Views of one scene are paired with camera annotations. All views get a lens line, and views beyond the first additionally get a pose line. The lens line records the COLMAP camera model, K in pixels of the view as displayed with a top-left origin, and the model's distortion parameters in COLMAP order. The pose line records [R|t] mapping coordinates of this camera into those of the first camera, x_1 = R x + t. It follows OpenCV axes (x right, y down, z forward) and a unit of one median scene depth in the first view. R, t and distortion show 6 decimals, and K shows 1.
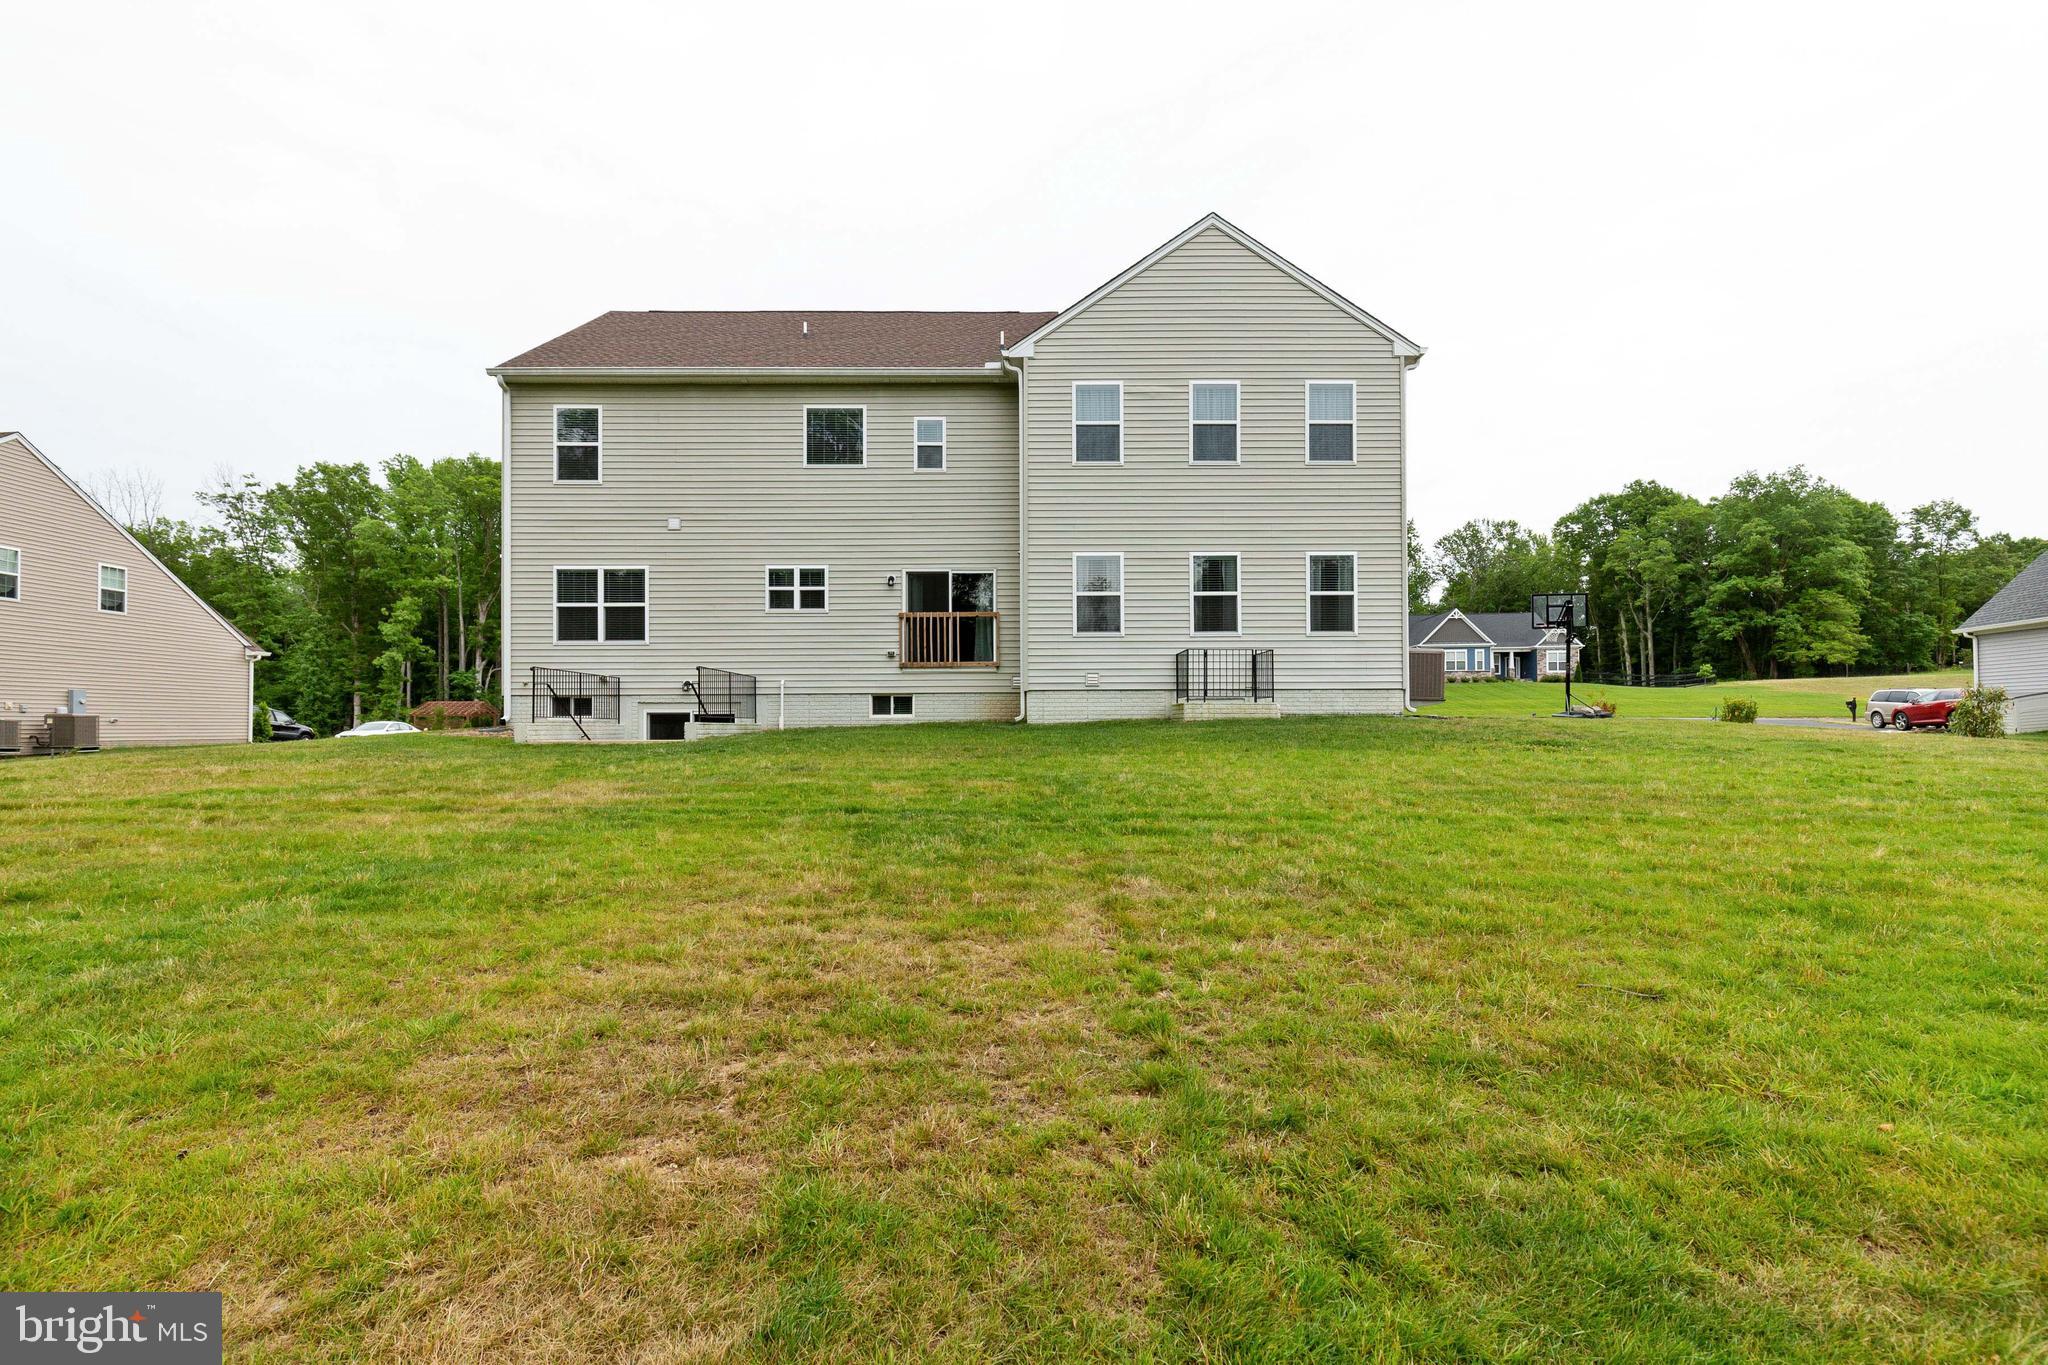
lens RADIAL K [[956.8, 0, 1015.5], [0, 956.8, 630.4], [0, 0, 1]] dist [0.008720, 0.000213]
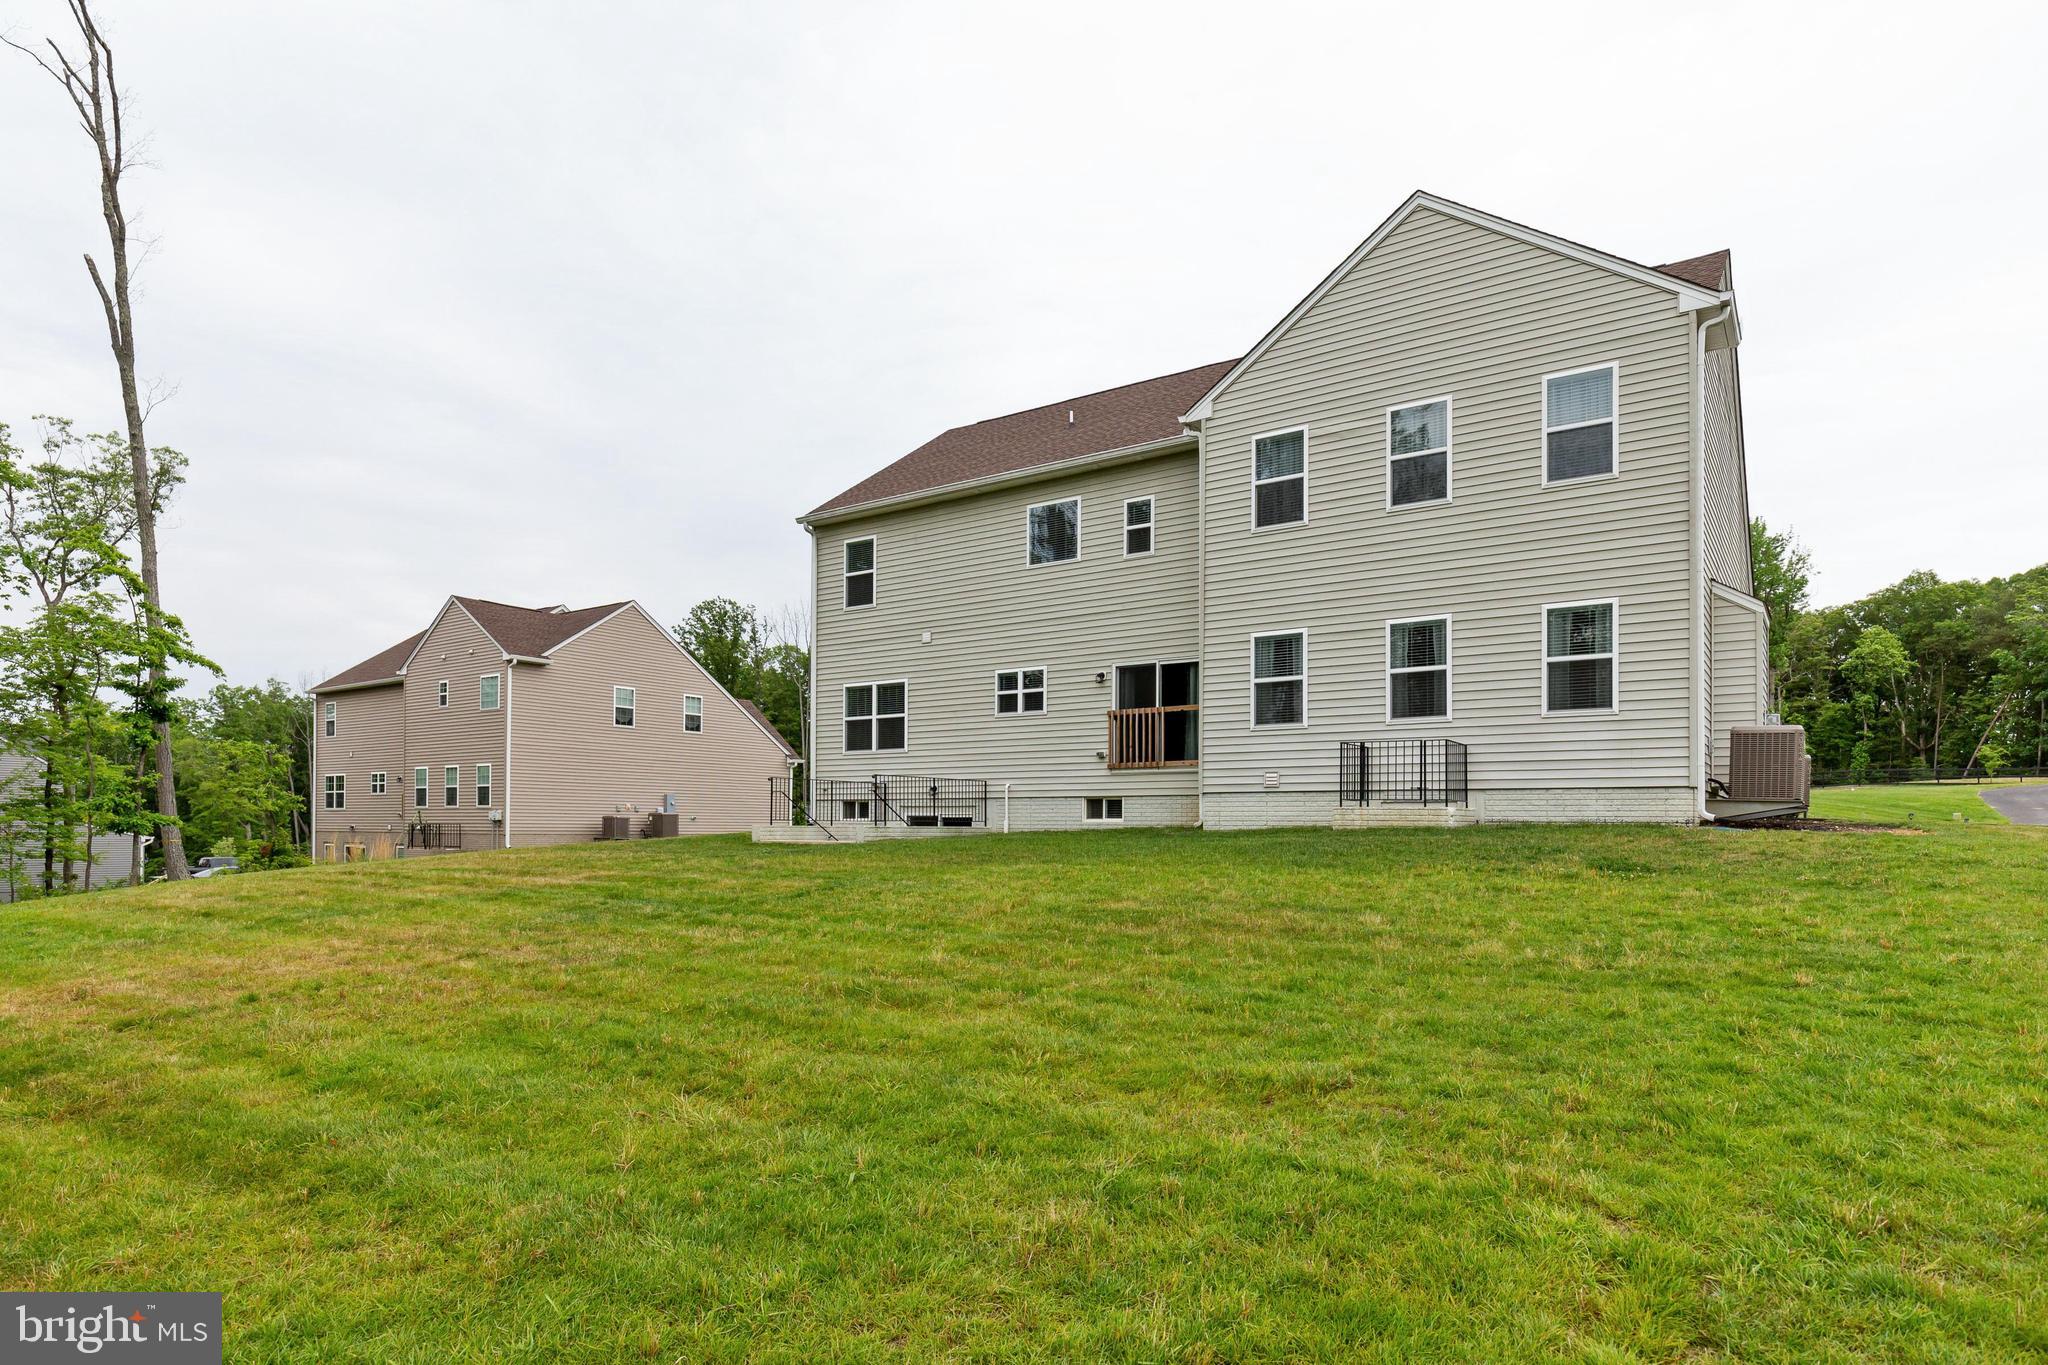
lens RADIAL K [[1164.3, 0, 1018.4], [0, 1164.3, 687.3], [0, 0, 1]] dist [0.002432, 0.000384]
pose [[0.805146, -0.060602, -0.589973, 0.488907], [0.049420, 0.998162, -0.035086, -0.005600], [0.591014, -0.000907, 0.806661, 0.020729]]
